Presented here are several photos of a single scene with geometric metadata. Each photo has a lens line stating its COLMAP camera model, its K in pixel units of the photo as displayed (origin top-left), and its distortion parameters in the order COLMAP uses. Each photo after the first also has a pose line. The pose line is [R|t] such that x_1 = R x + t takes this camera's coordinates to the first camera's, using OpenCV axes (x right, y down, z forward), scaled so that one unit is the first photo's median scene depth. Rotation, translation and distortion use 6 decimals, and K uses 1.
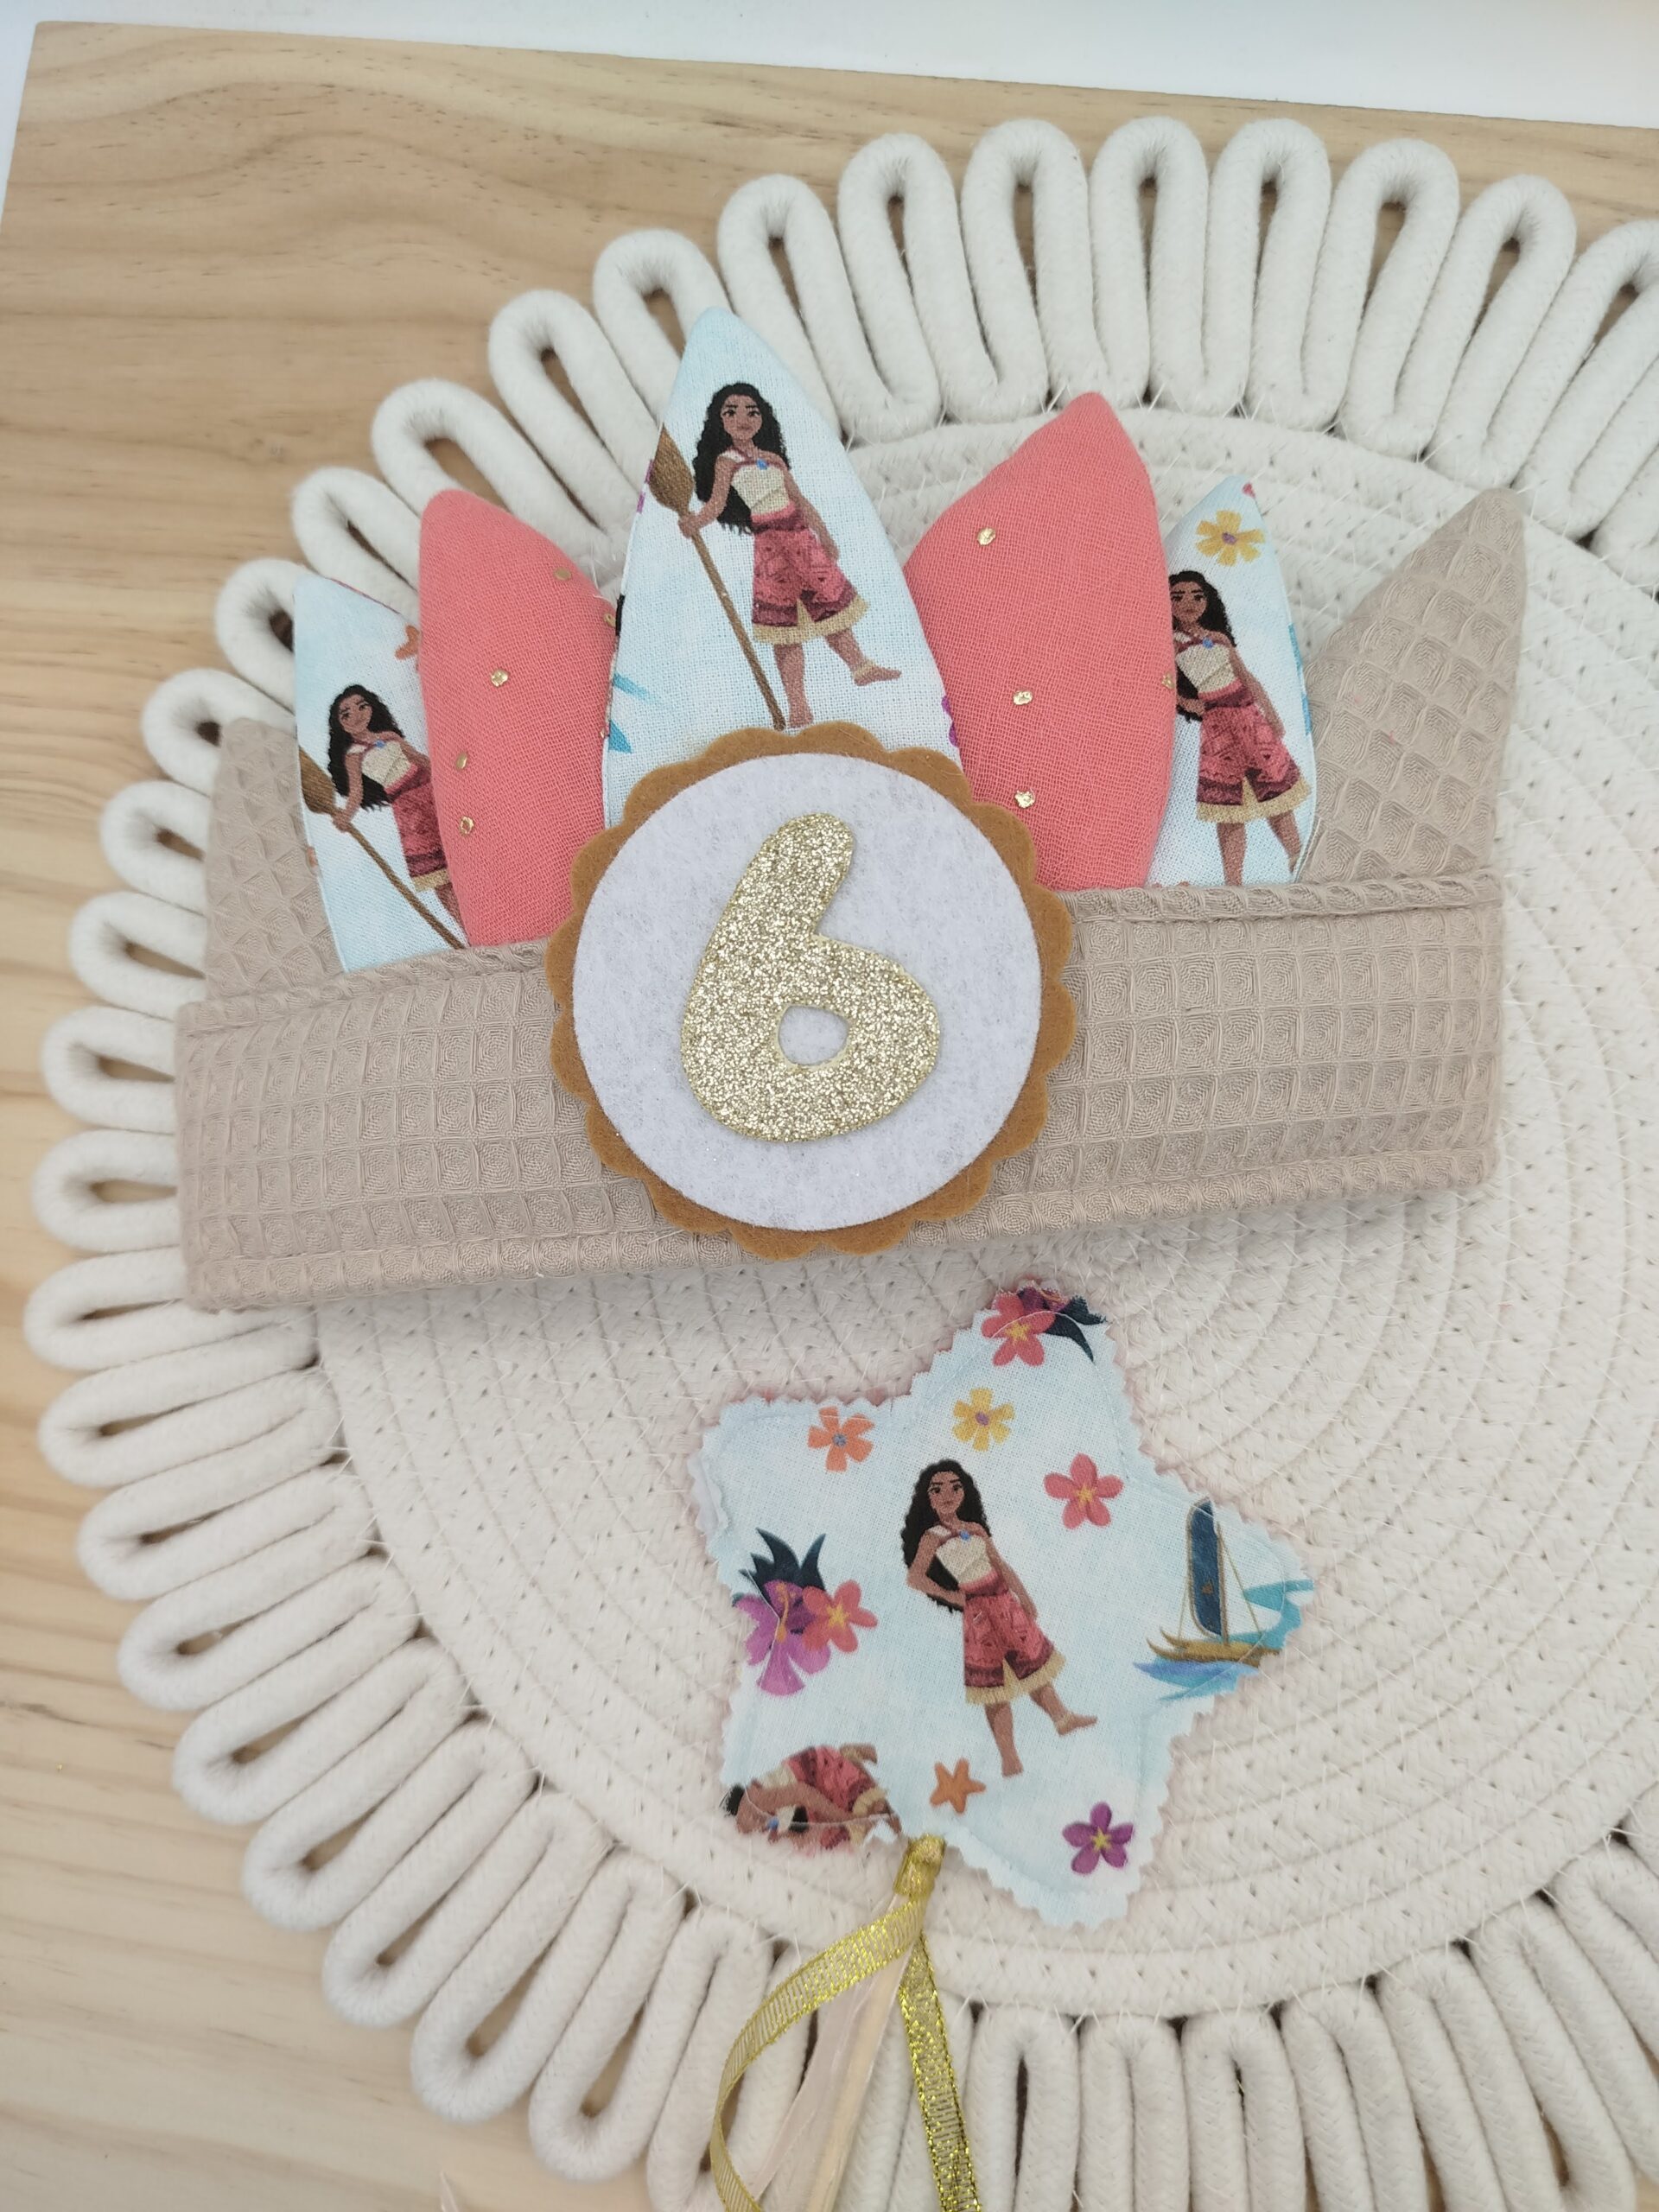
lens RADIAL K [[1757.1, 0, 825.8], [0, 1757.1, 1135.8], [0, 0, 1]] dist [-0.018336, 0.012397]
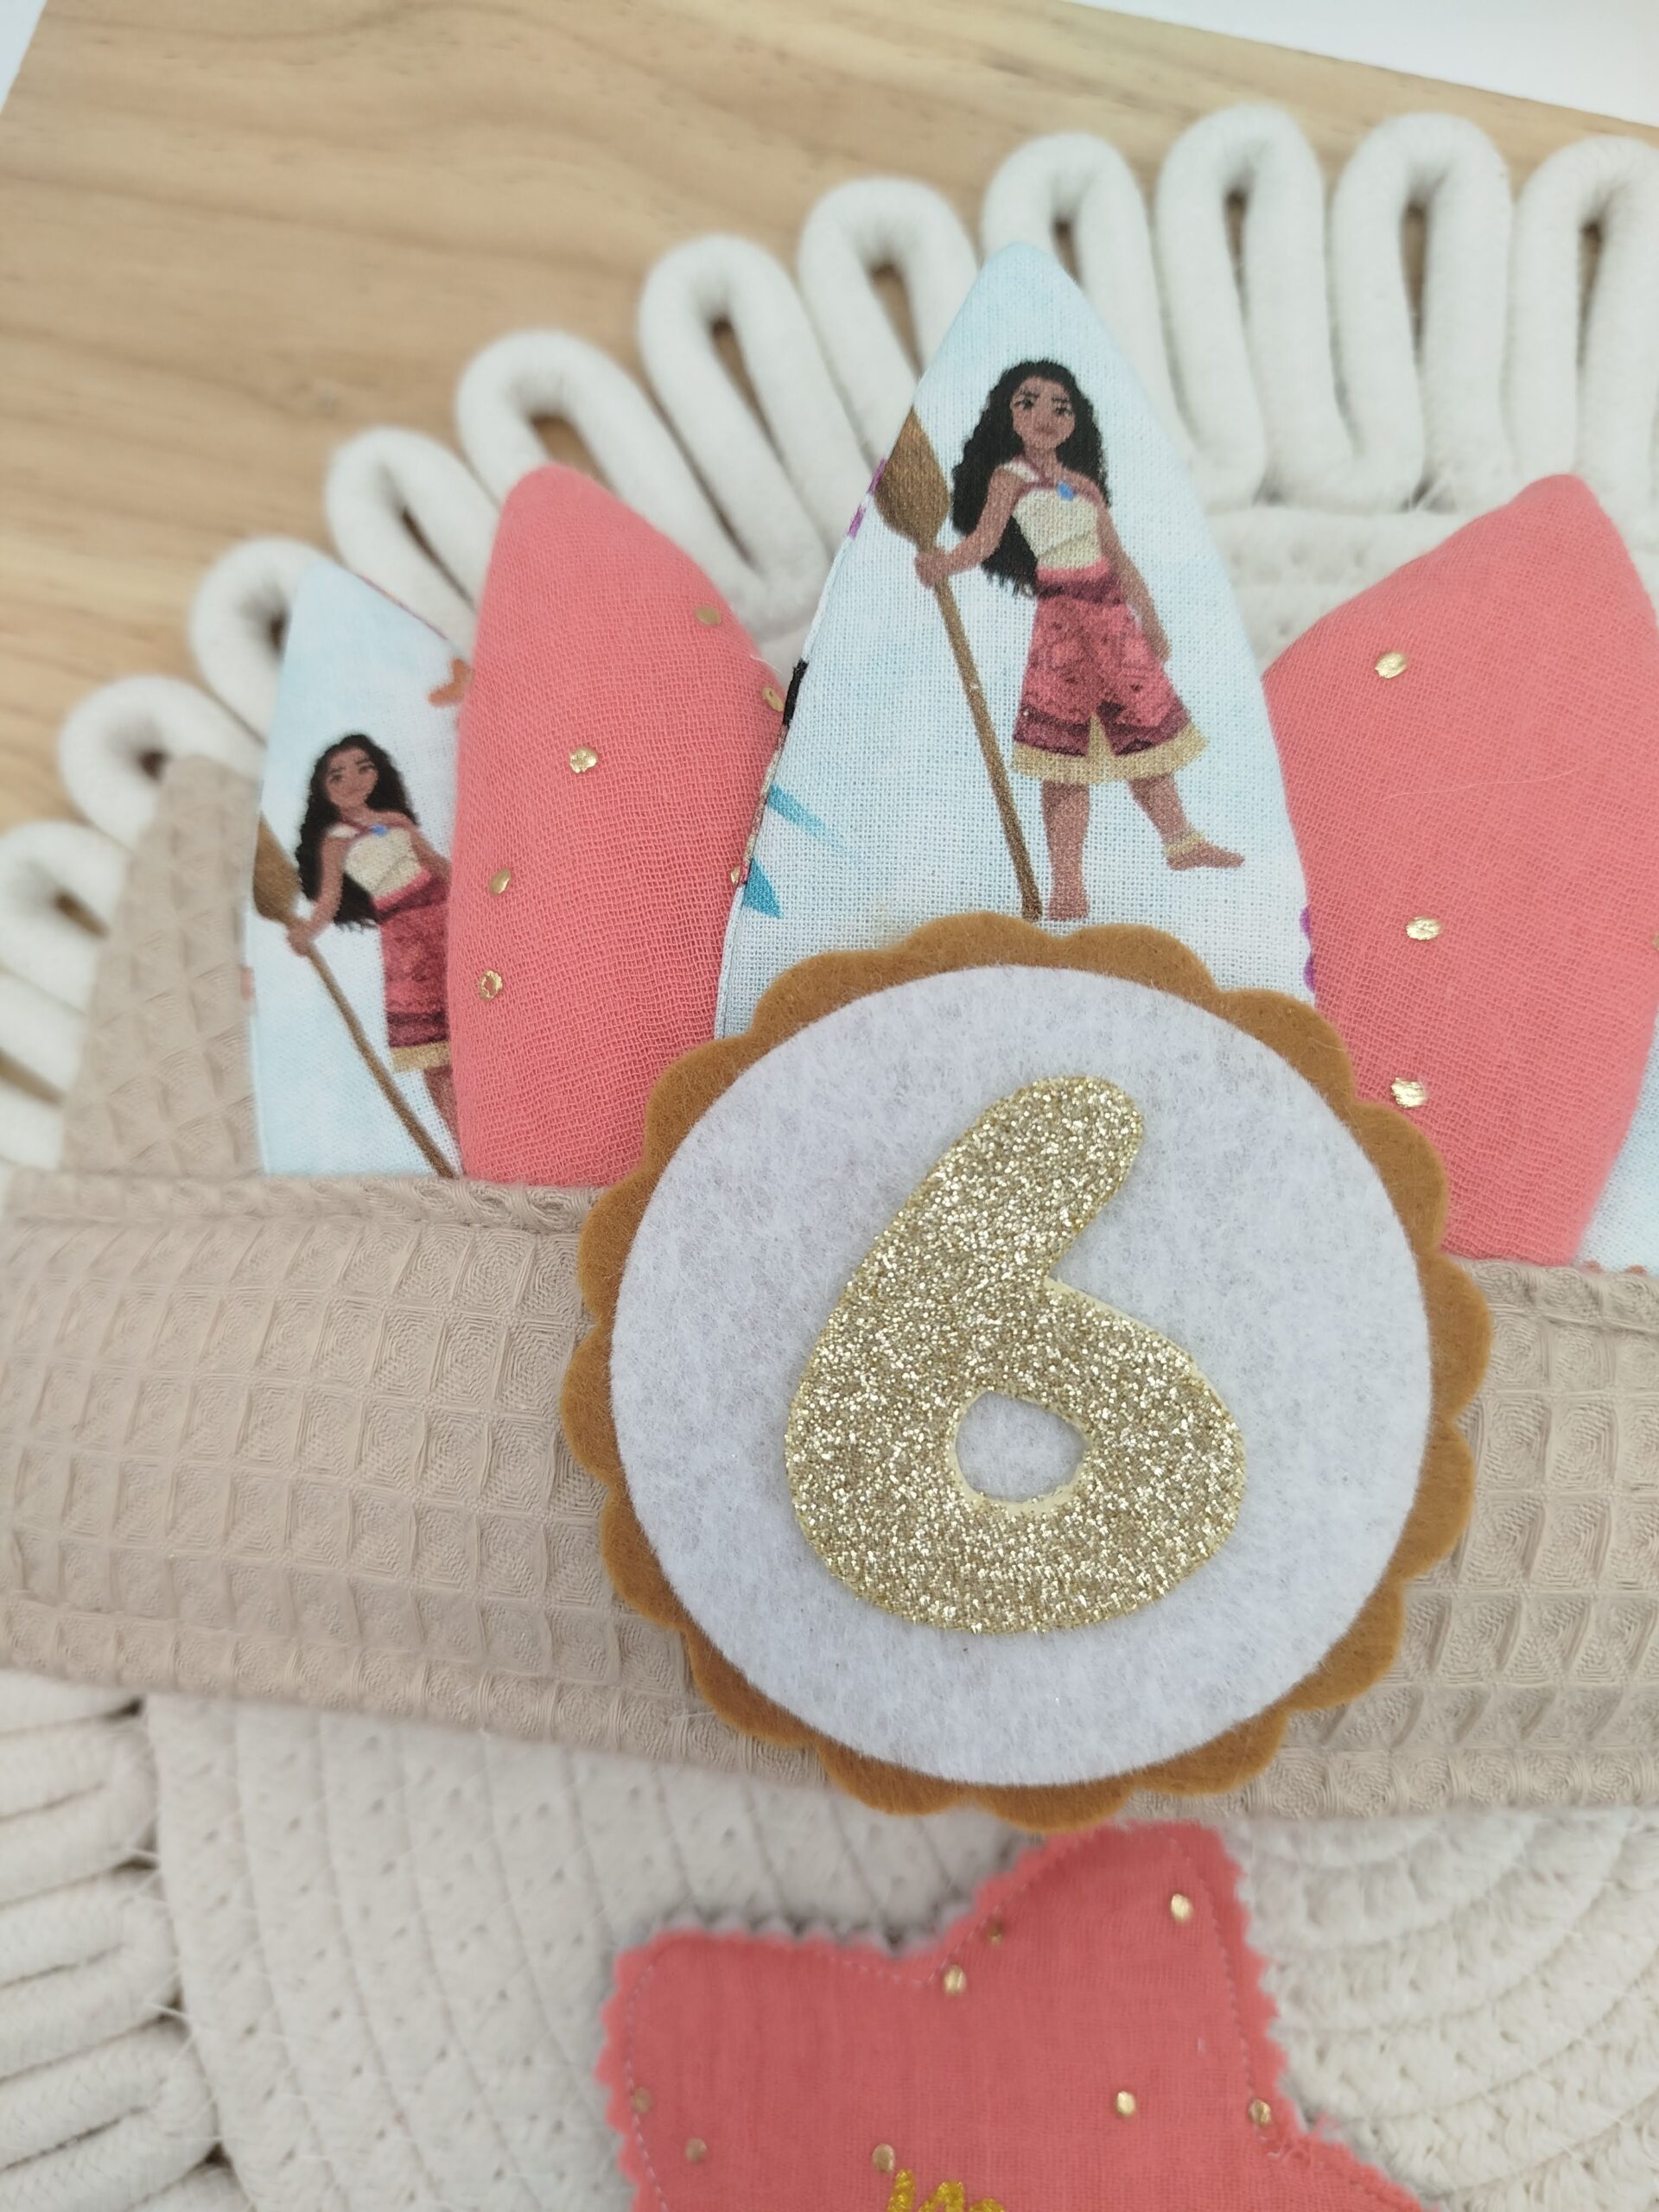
lens RADIAL K [[1353.7, 0, 748.8], [0, 1353.7, 1010.3], [0, 0, 1]] dist [-0.023520, 0.001163]
pose [[0.987362, 0.158028, -0.011956, -0.105706], [-0.158479, 0.984358, -0.076967, -0.143068], [-0.000394, 0.077889, 0.996962, 0.516923]]
